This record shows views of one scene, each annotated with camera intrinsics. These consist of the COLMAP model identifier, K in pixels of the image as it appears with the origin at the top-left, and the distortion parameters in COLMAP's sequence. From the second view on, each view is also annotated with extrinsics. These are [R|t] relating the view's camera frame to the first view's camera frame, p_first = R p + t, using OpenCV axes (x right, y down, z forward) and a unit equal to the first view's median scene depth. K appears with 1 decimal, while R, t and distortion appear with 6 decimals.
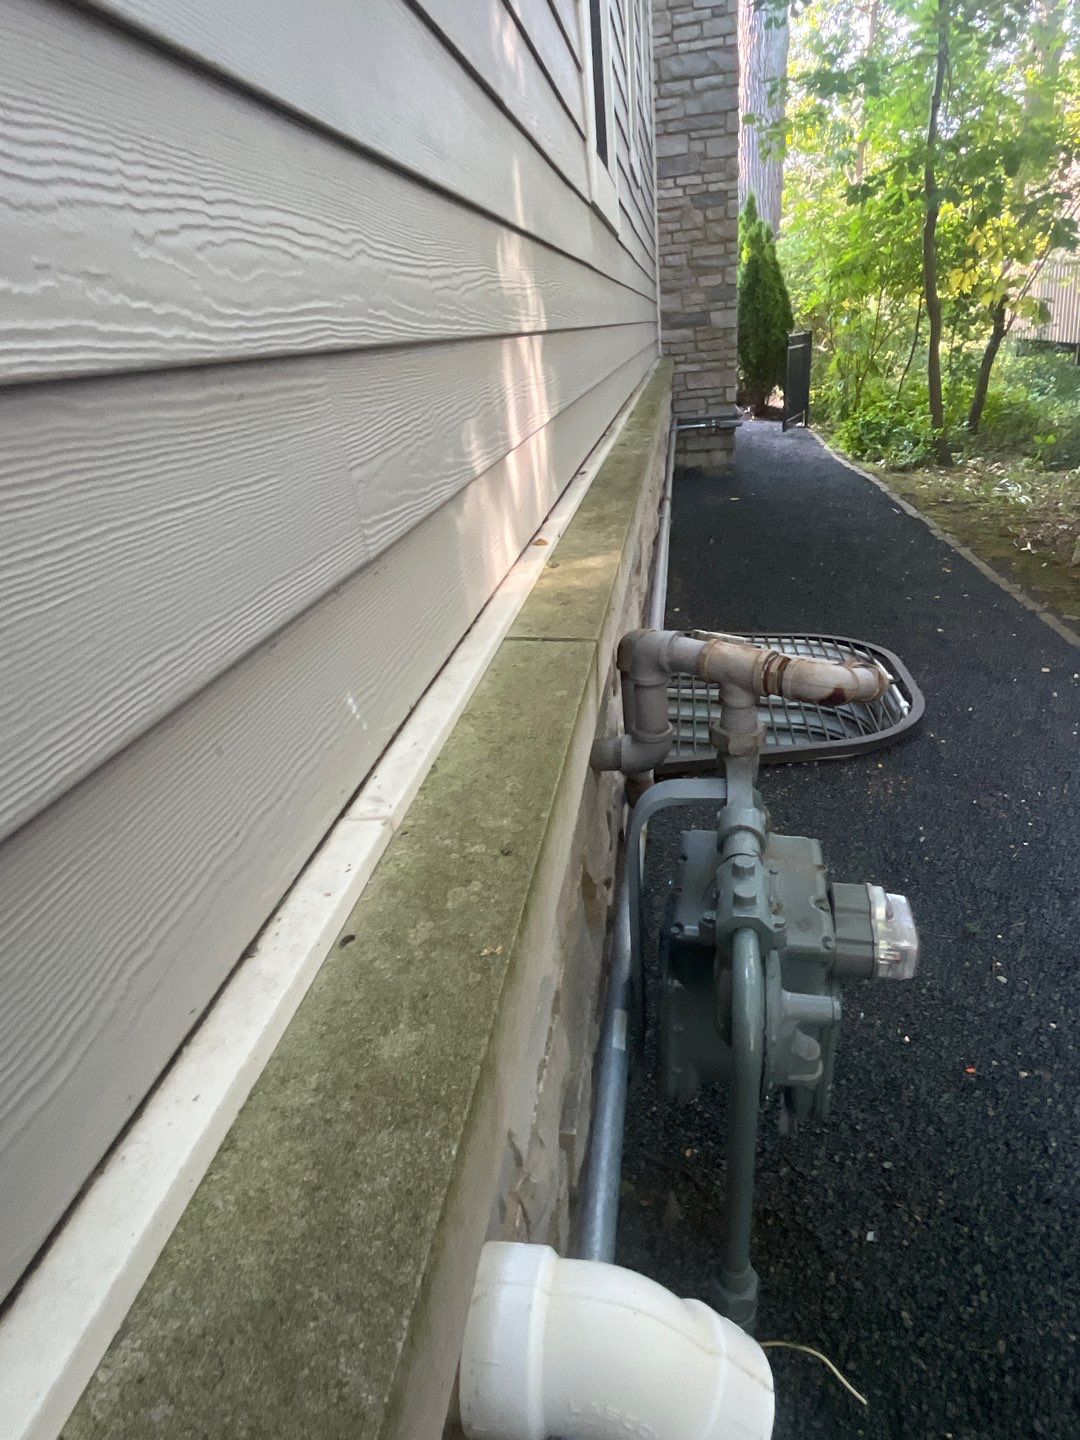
lens RADIAL K [[872.3, 0, 536.0], [0, 872.3, 723.5], [0, 0, 1]] dist [-0.001065, -0.000033]
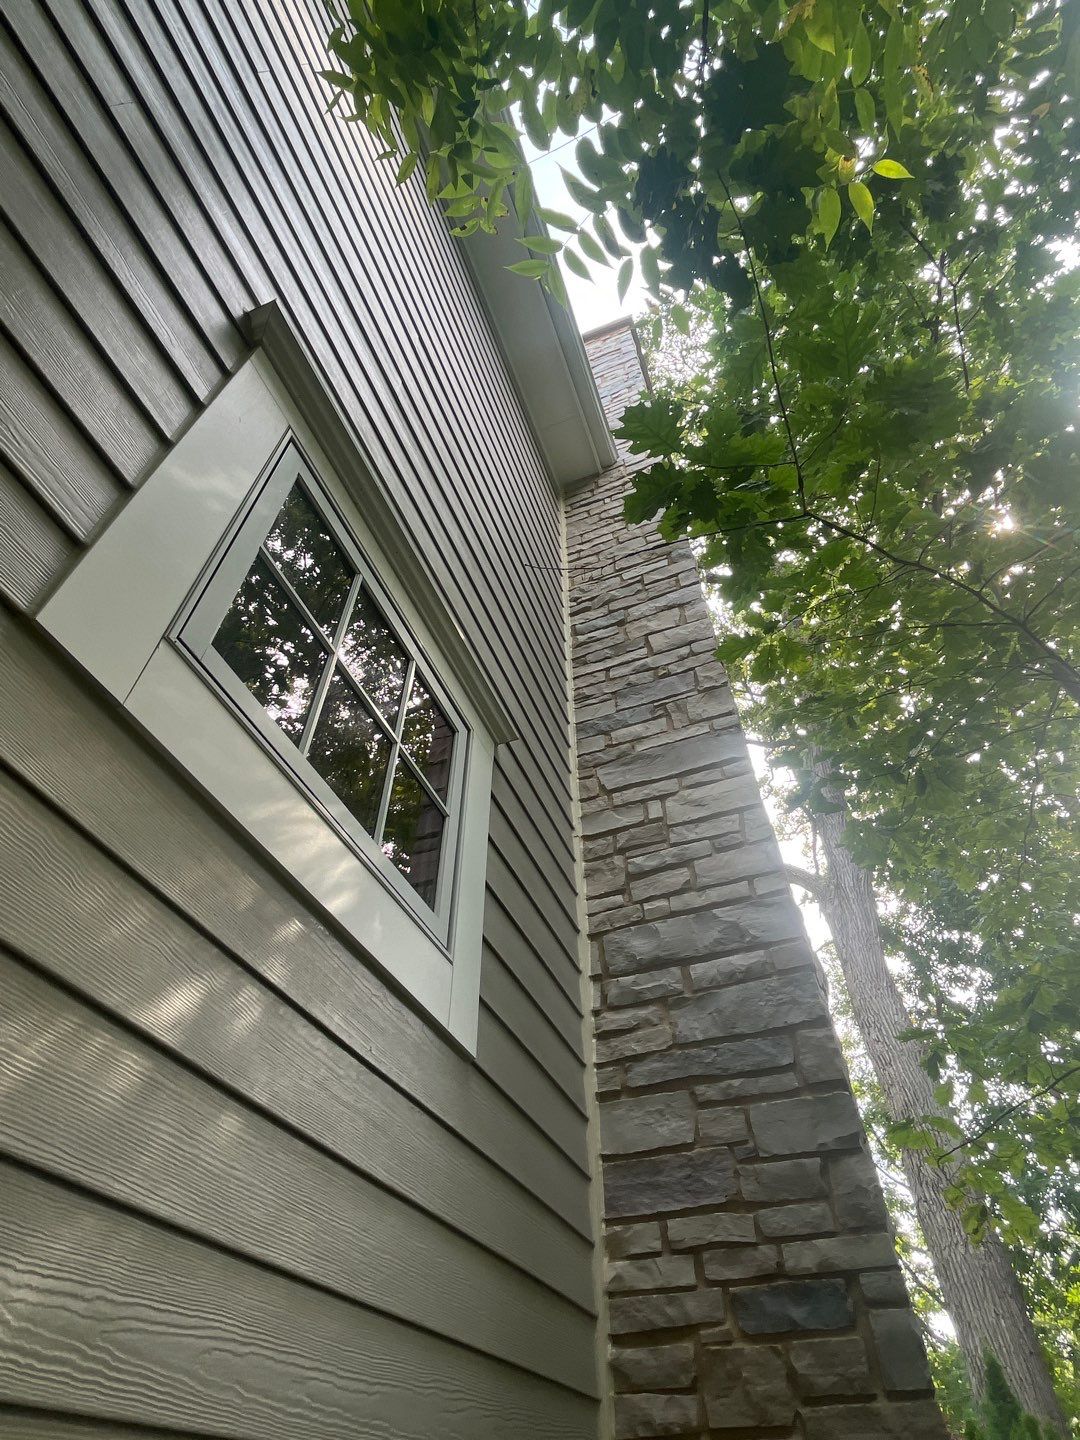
lens RADIAL K [[768.3, 0, 539.3], [0, 768.3, 708.4], [0, 0, 1]] dist [-0.000416, -0.000987]
pose [[0.974903, -0.093394, -0.202094, 0.190923], [-0.161684, 0.327010, -0.931087, -0.438354], [0.153045, 0.940394, 0.303703, 0.761369]]
